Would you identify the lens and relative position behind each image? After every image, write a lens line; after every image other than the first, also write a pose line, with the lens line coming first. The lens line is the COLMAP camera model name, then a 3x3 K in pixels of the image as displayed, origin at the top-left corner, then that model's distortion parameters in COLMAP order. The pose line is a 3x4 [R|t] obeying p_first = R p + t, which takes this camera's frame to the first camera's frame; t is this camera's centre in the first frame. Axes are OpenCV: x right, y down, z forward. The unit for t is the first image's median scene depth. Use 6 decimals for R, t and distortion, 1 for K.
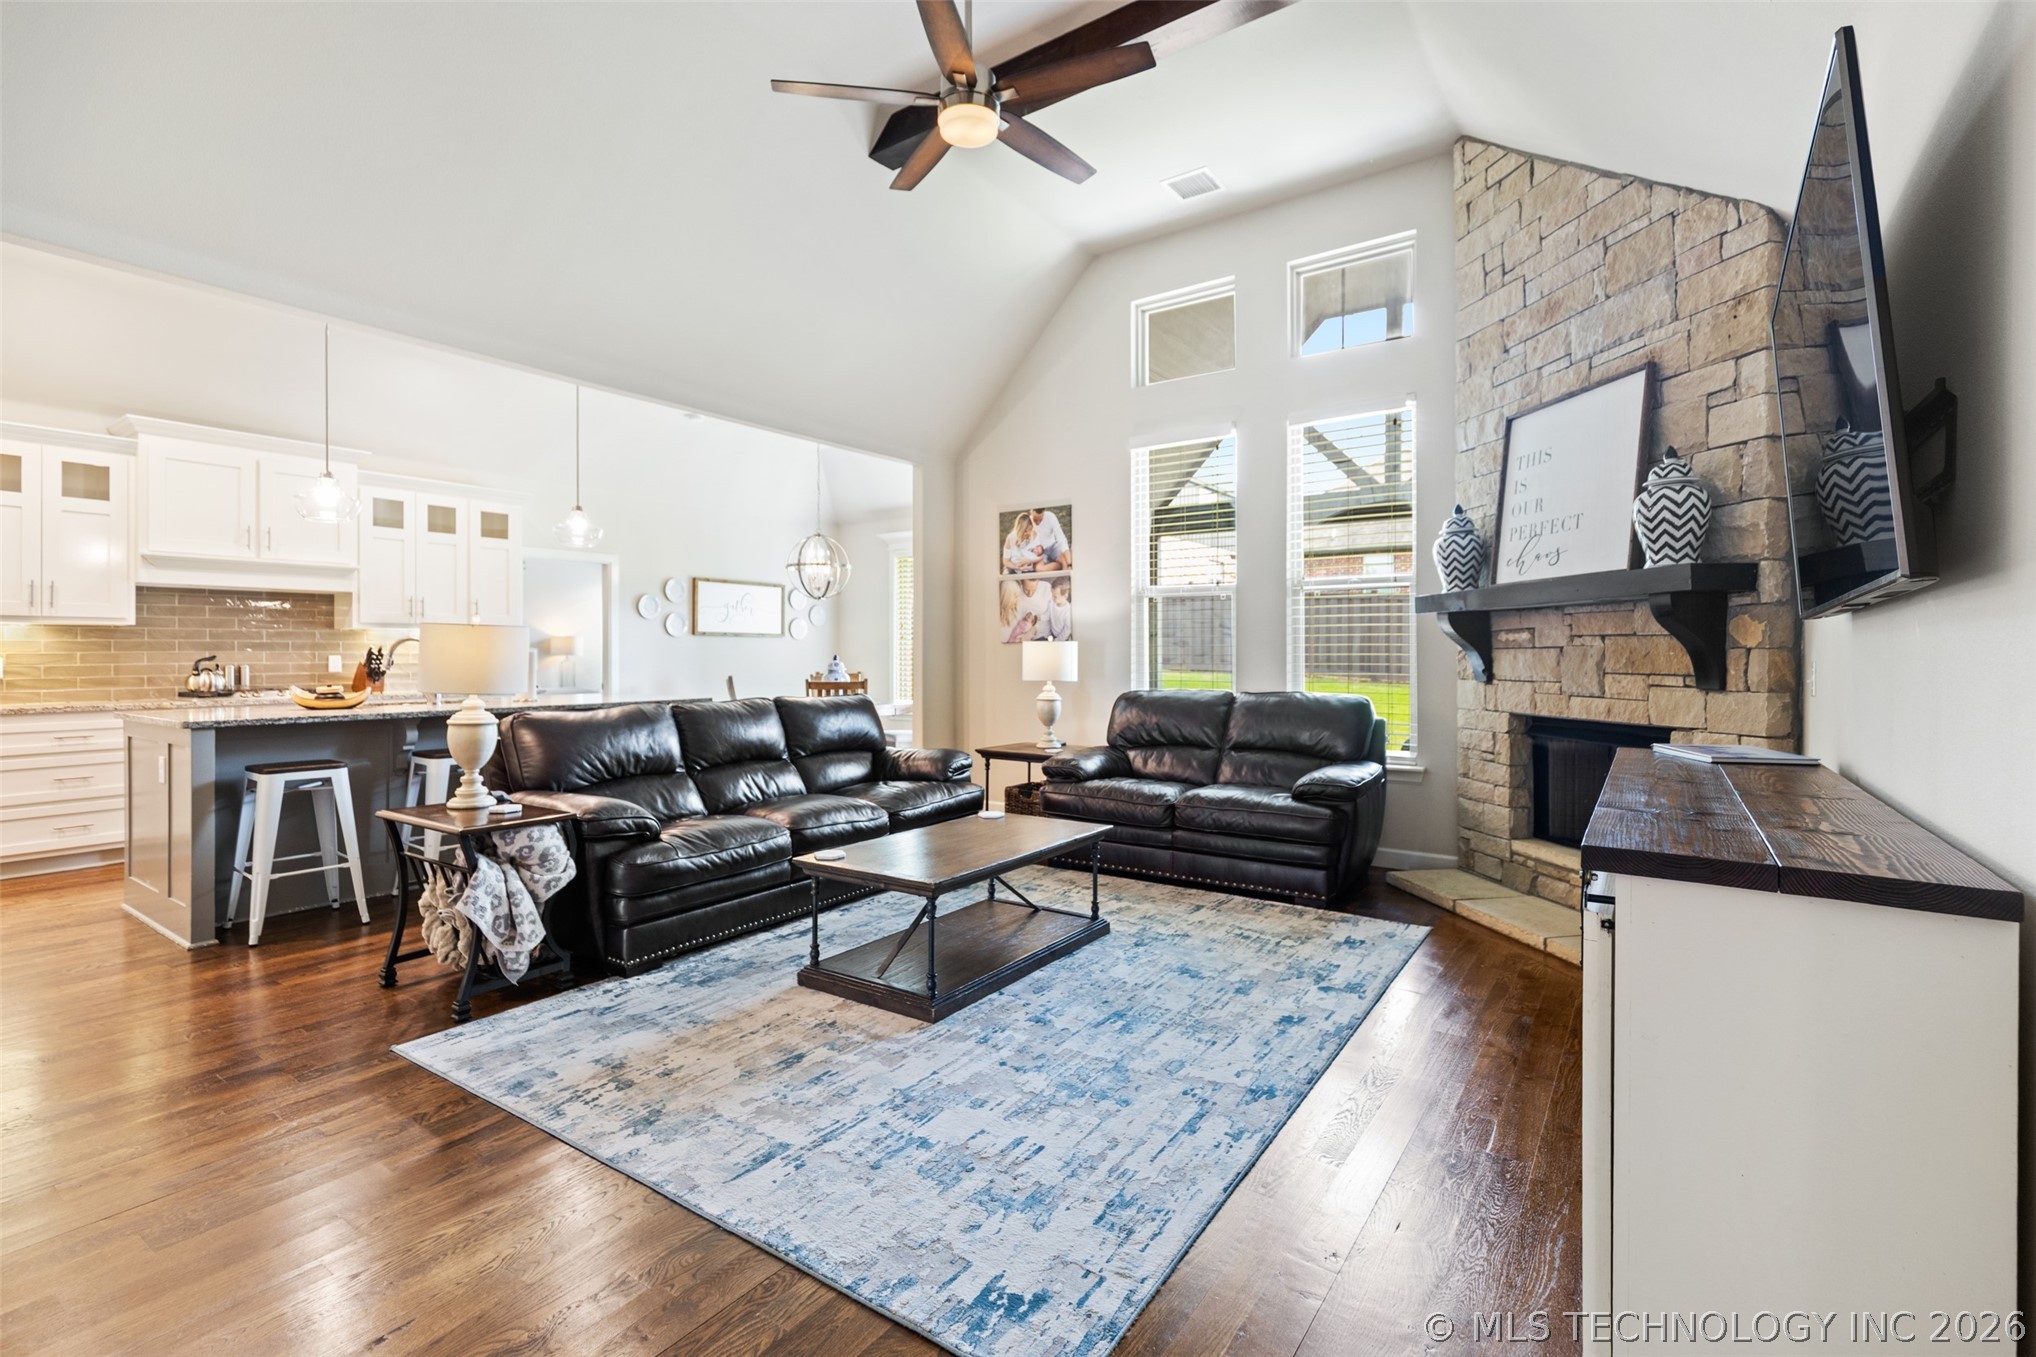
lens RADIAL K [[918.7, 0, 1019.3], [0, 918.7, 661.7], [0, 0, 1]] dist [0.006579, -0.000458]
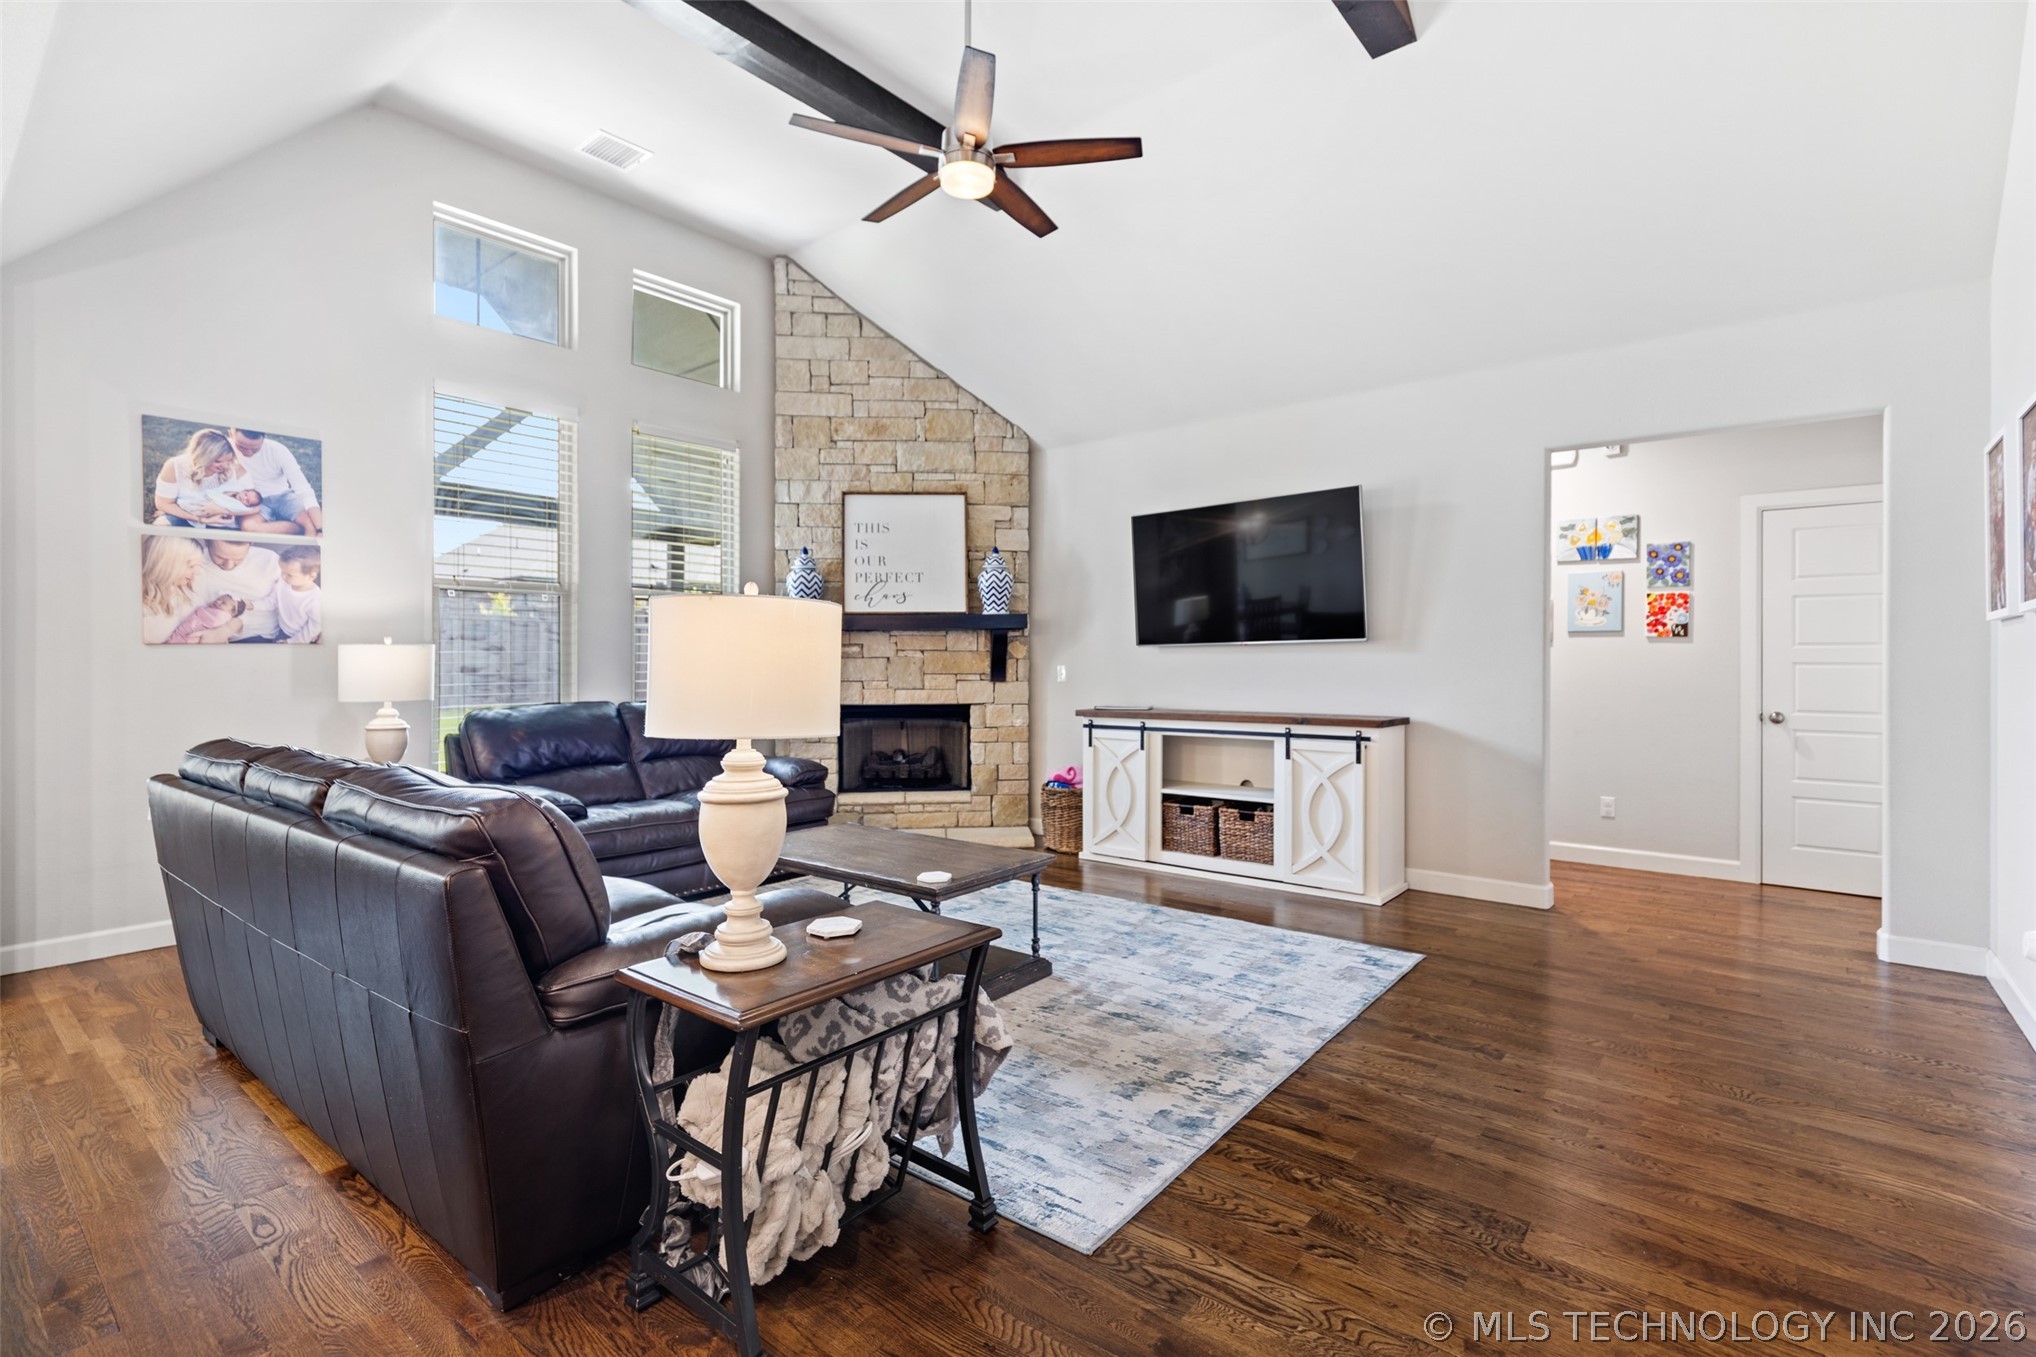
lens RADIAL K [[939.1, 0, 1025.2], [0, 939.1, 668.5], [0, 0, 1]] dist [0.022882, -0.008750]
pose [[0.066553, -0.008068, 0.997750, -0.947704], [0.009584, 0.999926, 0.007447, -0.007146], [-0.997737, 0.009066, 0.066625, 0.691615]]
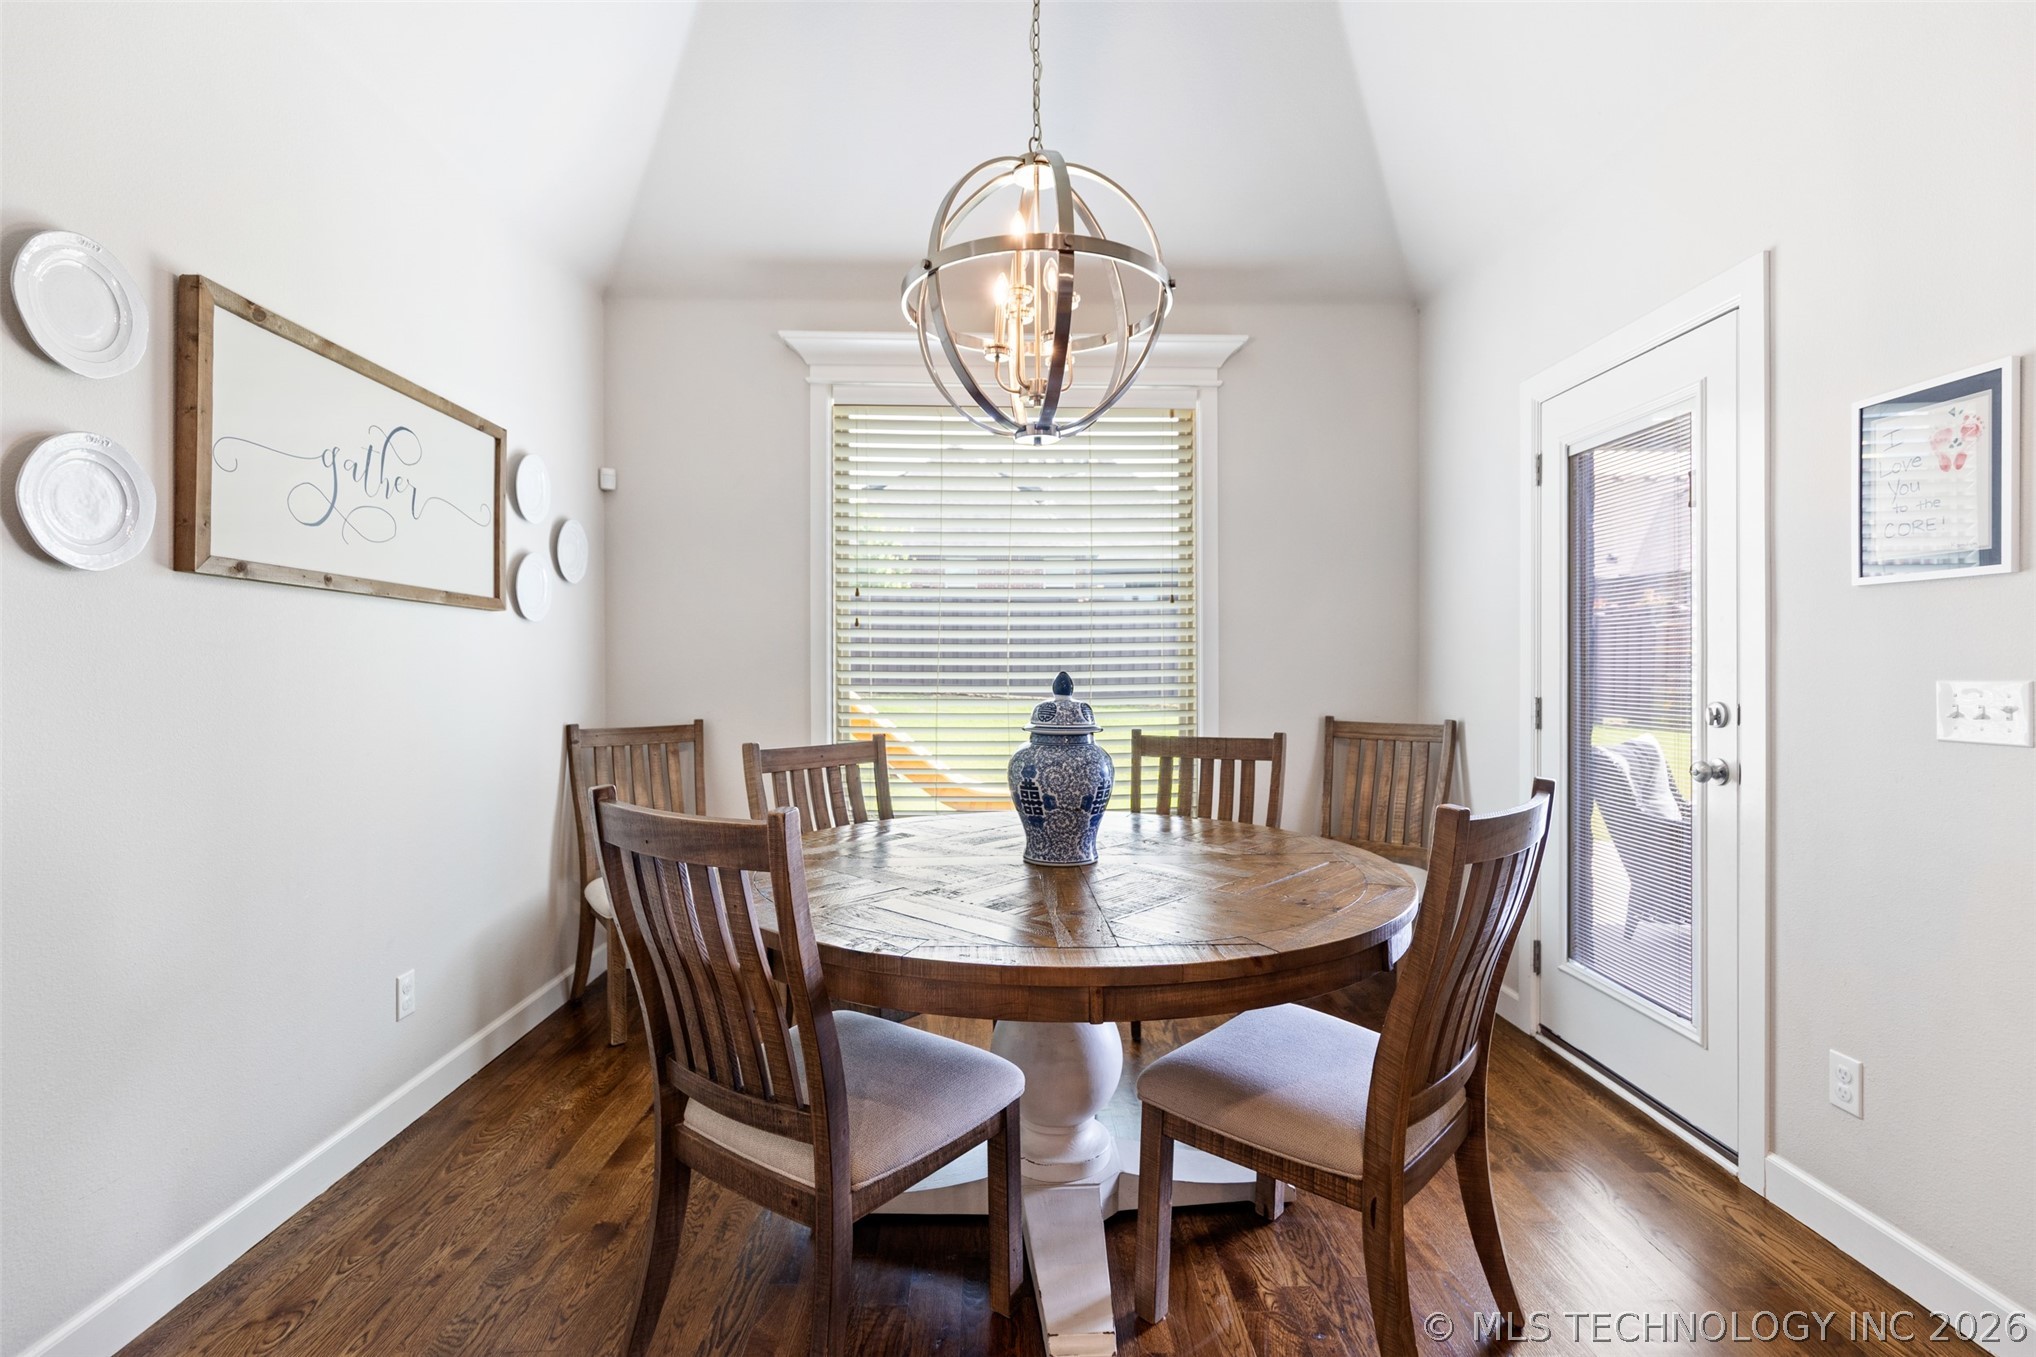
lens RADIAL K [[918.7, 0, 1019.3], [0, 918.7, 661.7], [0, 0, 1]] dist [0.006579, -0.000458]
pose [[0.805812, -0.000408, 0.592171, -0.736116], [0.005057, 0.999968, -0.006193, -0.018572], [-0.592150, 0.007985, 0.805788, 1.653669]]
